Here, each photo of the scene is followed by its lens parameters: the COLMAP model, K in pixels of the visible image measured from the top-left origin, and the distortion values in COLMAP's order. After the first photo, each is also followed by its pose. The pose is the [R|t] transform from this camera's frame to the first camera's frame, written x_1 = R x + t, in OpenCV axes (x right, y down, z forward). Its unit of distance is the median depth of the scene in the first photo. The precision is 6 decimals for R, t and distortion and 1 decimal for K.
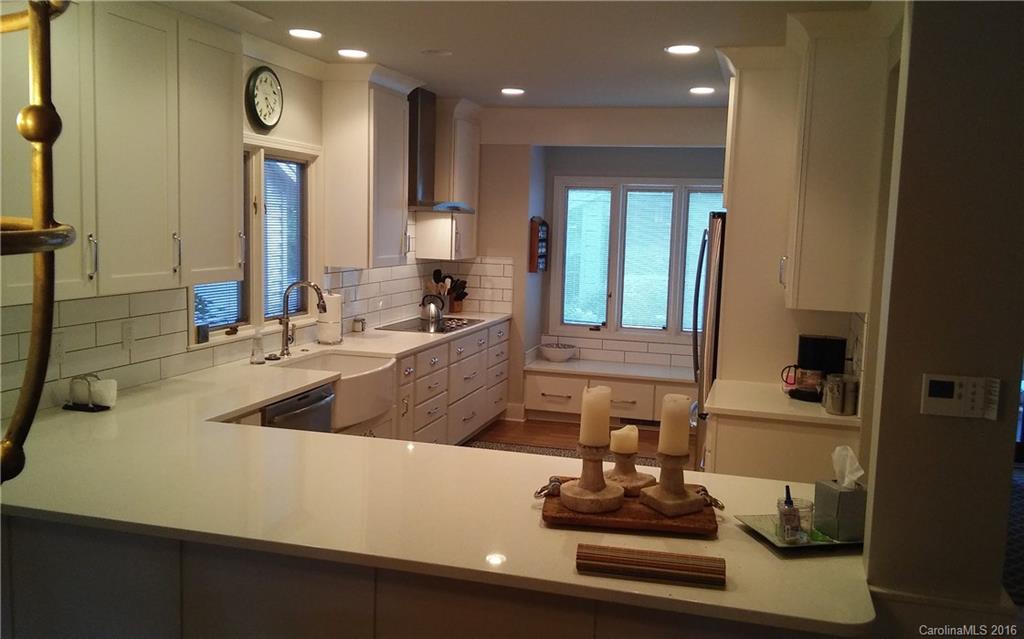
lens RADIAL K [[878.2, 0, 523.6], [0, 878.2, 316.6], [0, 0, 1]] dist [0.008430, -0.000172]
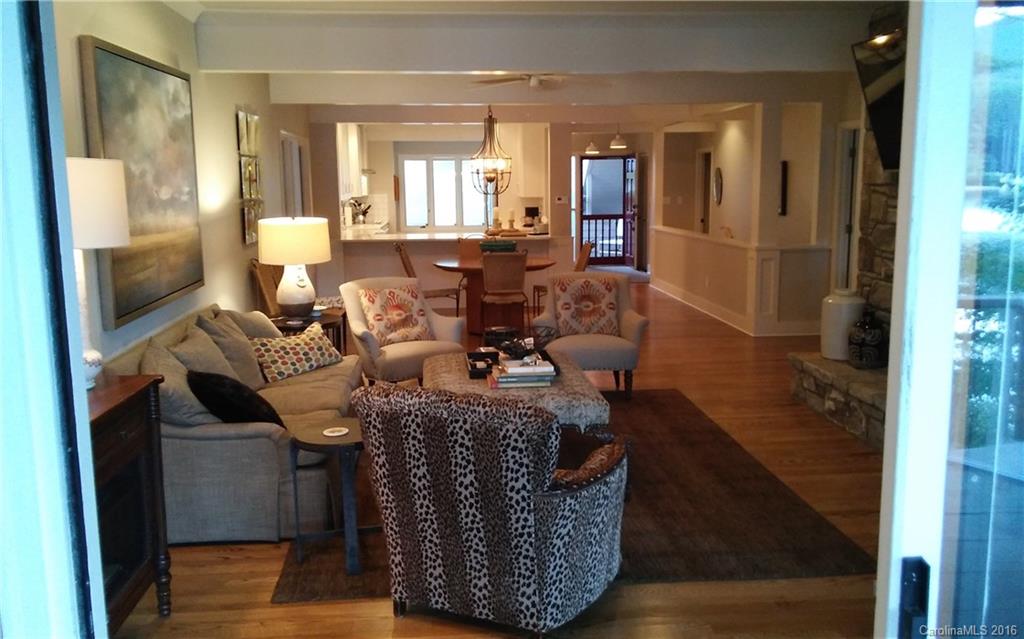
lens RADIAL K [[878.2, 0, 523.6], [0, 878.2, 316.6], [0, 0, 1]] dist [0.008430, -0.000172]
pose [[0.930477, -0.103081, 0.351549, -0.473361], [0.084875, 0.994146, 0.066857, 0.112608], [-0.356382, -0.032372, 0.933779, -1.106363]]
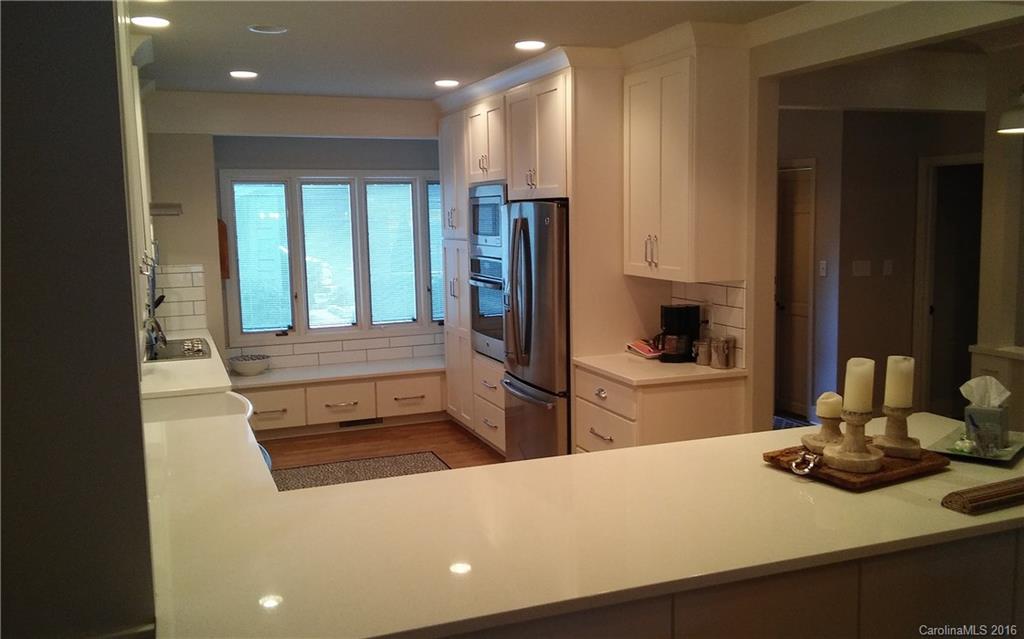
lens RADIAL K [[878.2, 0, 523.6], [0, 878.2, 316.6], [0, 0, 1]] dist [0.008430, -0.000172]
pose [[0.790833, -0.115347, 0.601064, -0.280393], [0.108020, 0.992968, 0.048432, -0.022282], [-0.602424, 0.026625, 0.797732, 0.110049]]
